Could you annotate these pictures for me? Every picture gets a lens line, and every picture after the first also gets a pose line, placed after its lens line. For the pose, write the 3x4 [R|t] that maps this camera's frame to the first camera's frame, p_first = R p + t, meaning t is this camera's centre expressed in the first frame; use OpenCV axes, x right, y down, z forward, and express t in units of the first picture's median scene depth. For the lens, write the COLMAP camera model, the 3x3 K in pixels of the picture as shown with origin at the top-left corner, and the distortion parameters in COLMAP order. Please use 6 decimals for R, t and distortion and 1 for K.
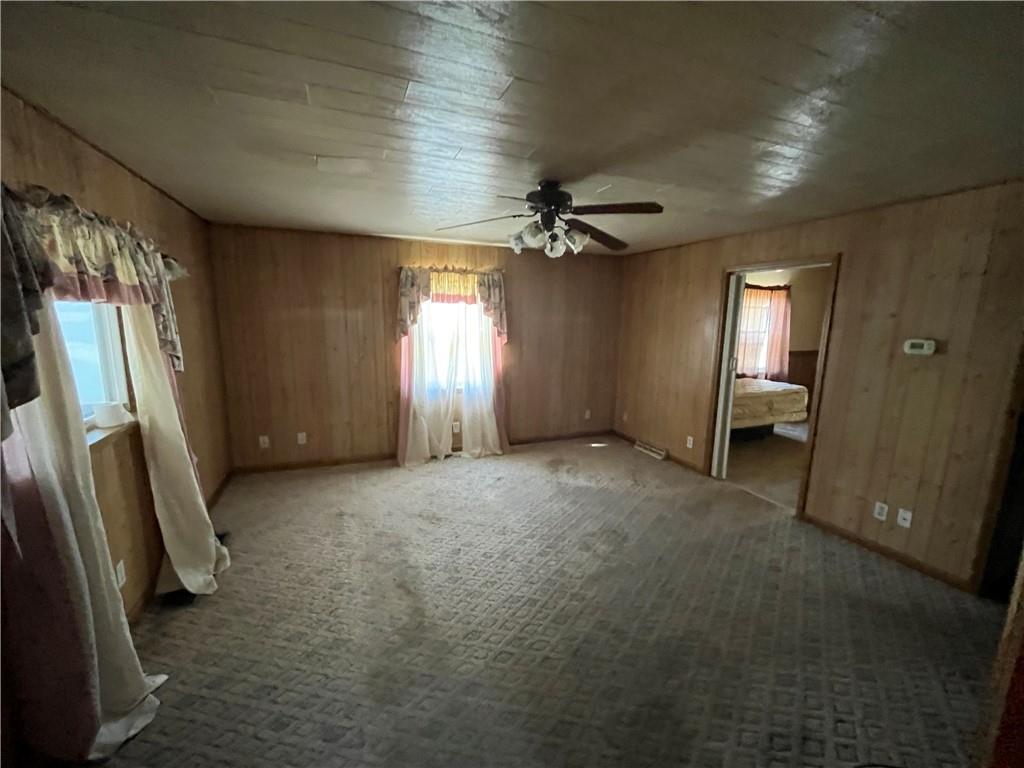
lens RADIAL K [[414.0, 0, 512.8], [0, 414.0, 385.2], [0, 0, 1]] dist [-0.003805, -0.000058]
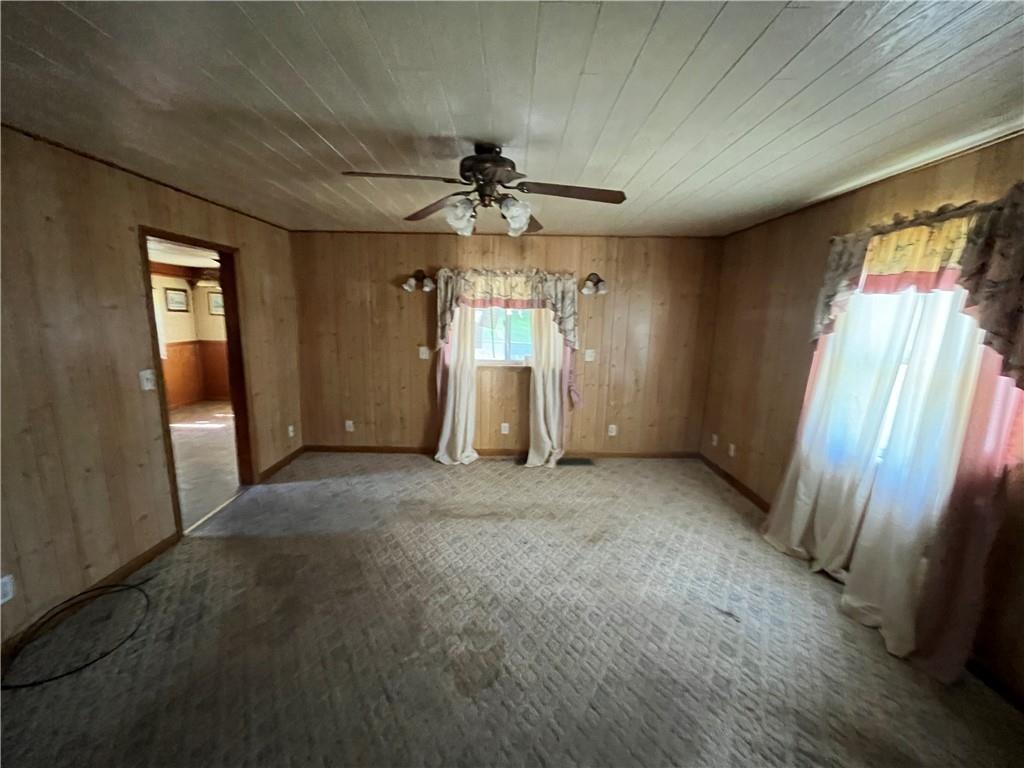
lens RADIAL K [[414.0, 0, 511.3], [0, 414.0, 392.1], [0, 0, 1]] dist [-0.003805, -0.000058]
pose [[-0.377306, 0.145478, -0.914591, 0.528147], [-0.179839, 0.957275, 0.226458, -0.123727], [0.908459, 0.249923, -0.335023, 0.850707]]
